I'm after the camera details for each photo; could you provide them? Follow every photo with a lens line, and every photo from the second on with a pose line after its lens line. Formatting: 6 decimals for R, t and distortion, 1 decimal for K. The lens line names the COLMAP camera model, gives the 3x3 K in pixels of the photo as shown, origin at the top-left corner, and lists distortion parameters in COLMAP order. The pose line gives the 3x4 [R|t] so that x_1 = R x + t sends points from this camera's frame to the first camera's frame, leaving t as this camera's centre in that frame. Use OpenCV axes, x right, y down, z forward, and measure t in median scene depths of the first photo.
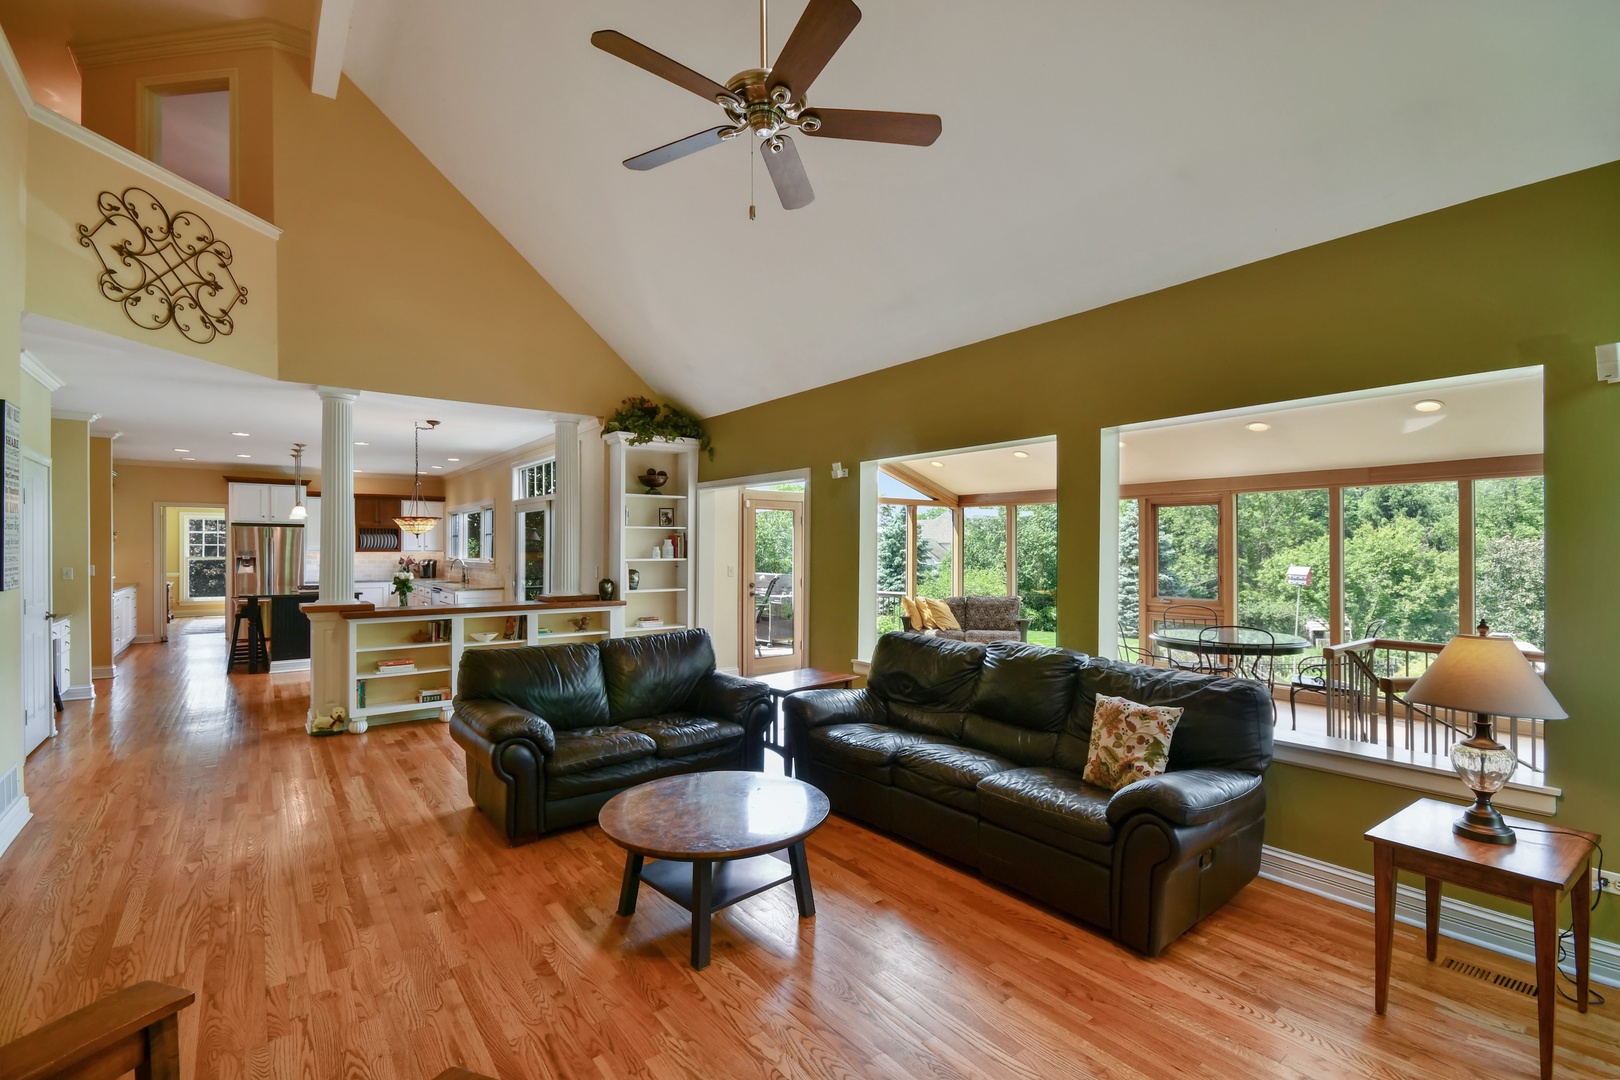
lens RADIAL K [[715.6, 0, 808.1], [0, 715.6, 549.4], [0, 0, 1]] dist [0.001925, 0.000288]
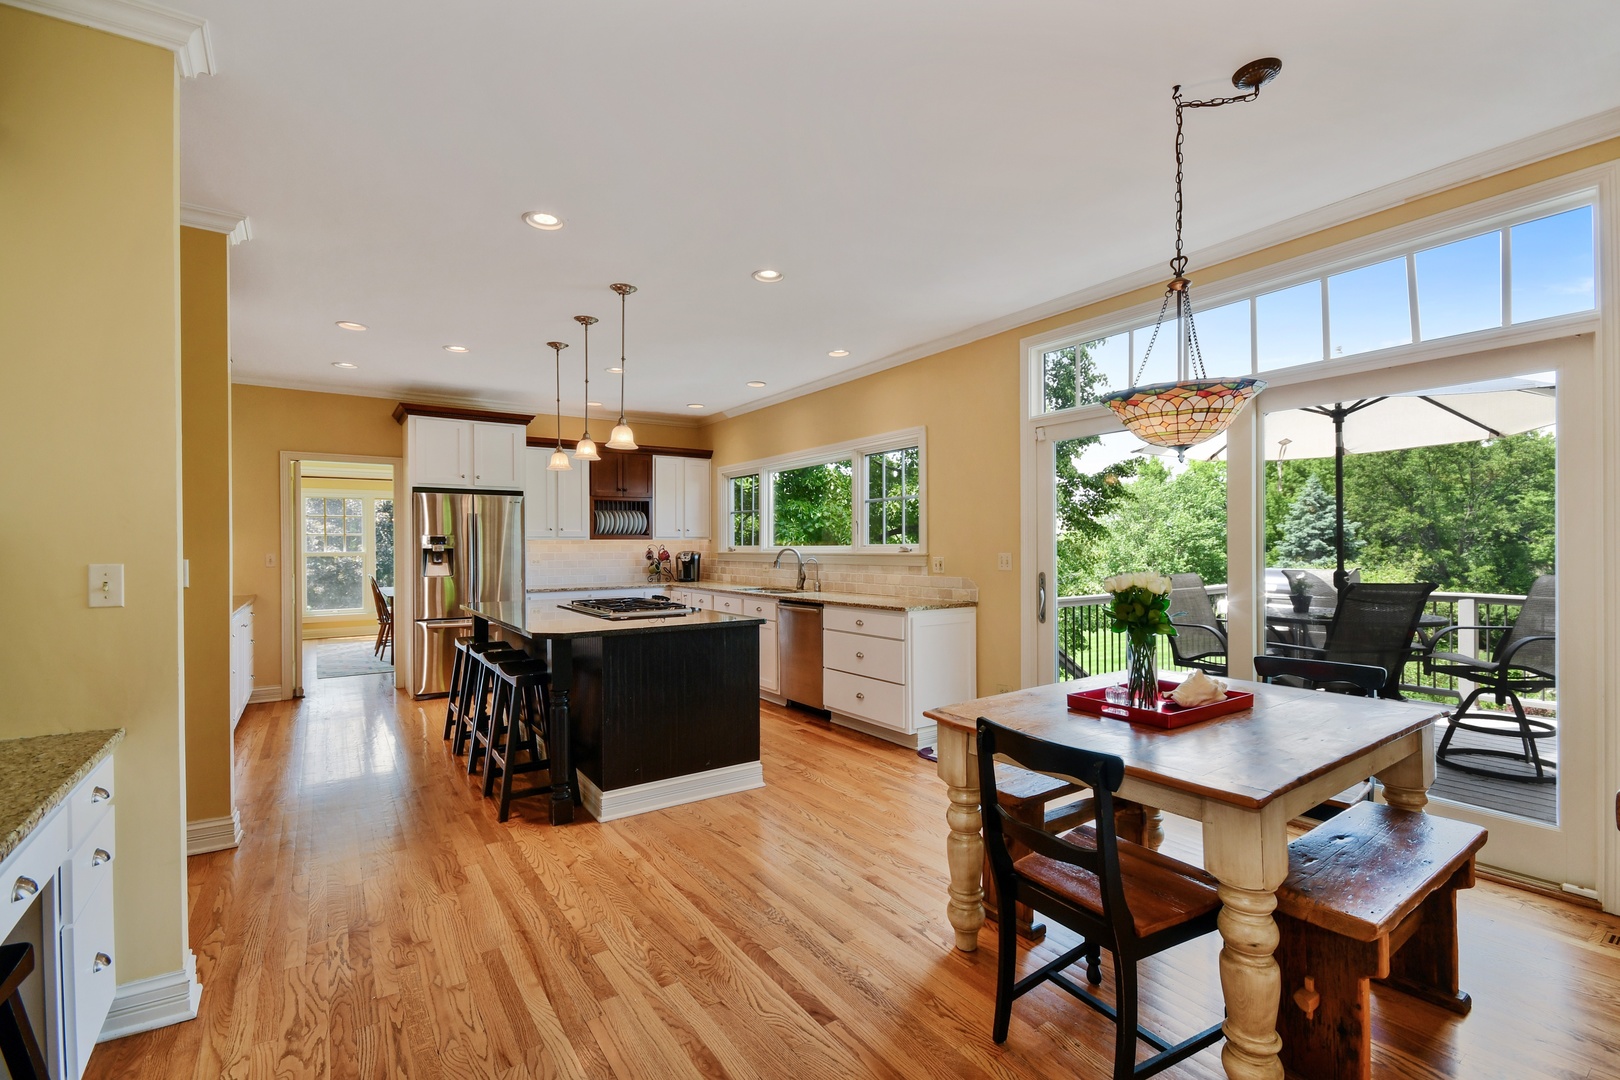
lens RADIAL K [[715.6, 0, 808.1], [0, 715.6, 549.4], [0, 0, 1]] dist [0.001925, 0.000288]
pose [[0.998596, -0.007636, -0.052422, -0.408834], [0.007875, 0.999959, 0.004365, 0.010342], [0.052387, -0.004772, 0.998615, 0.402032]]
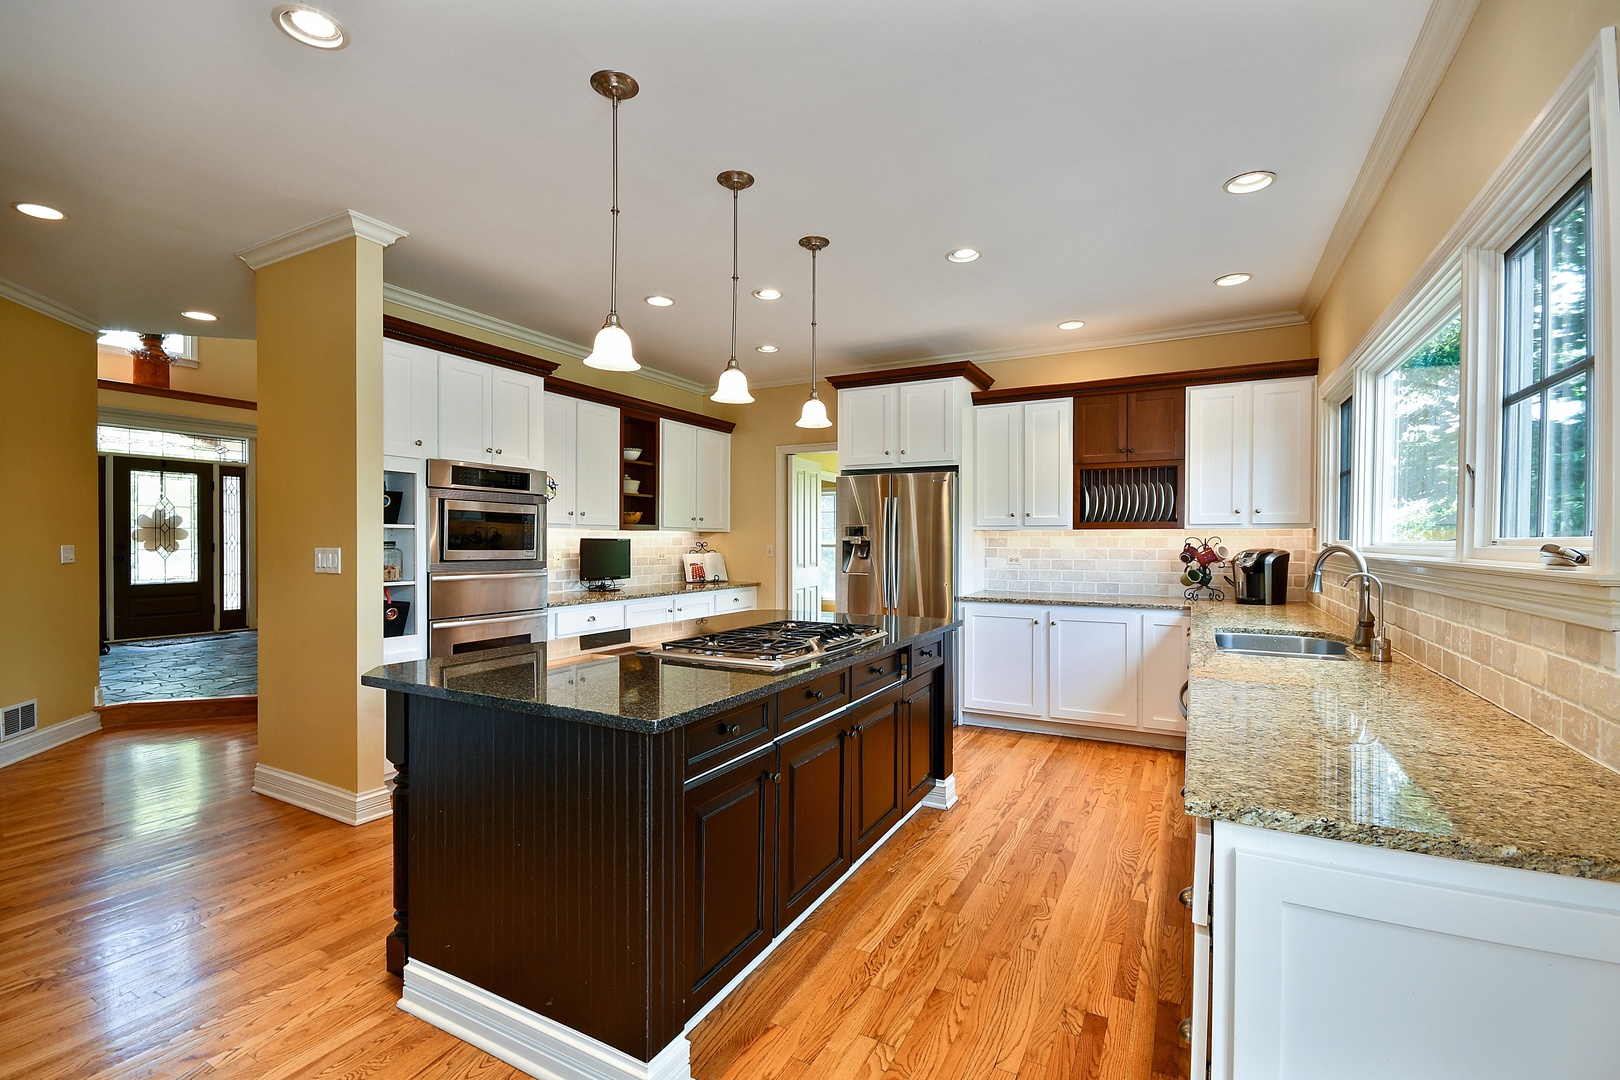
lens RADIAL K [[715.6, 0, 808.1], [0, 715.6, 549.4], [0, 0, 1]] dist [0.001925, 0.000288]
pose [[0.418205, 0.010117, -0.908296, -0.320726], [-0.000622, 0.999941, 0.010851, 0.010424], [0.908353, -0.003973, 0.418186, 0.681684]]
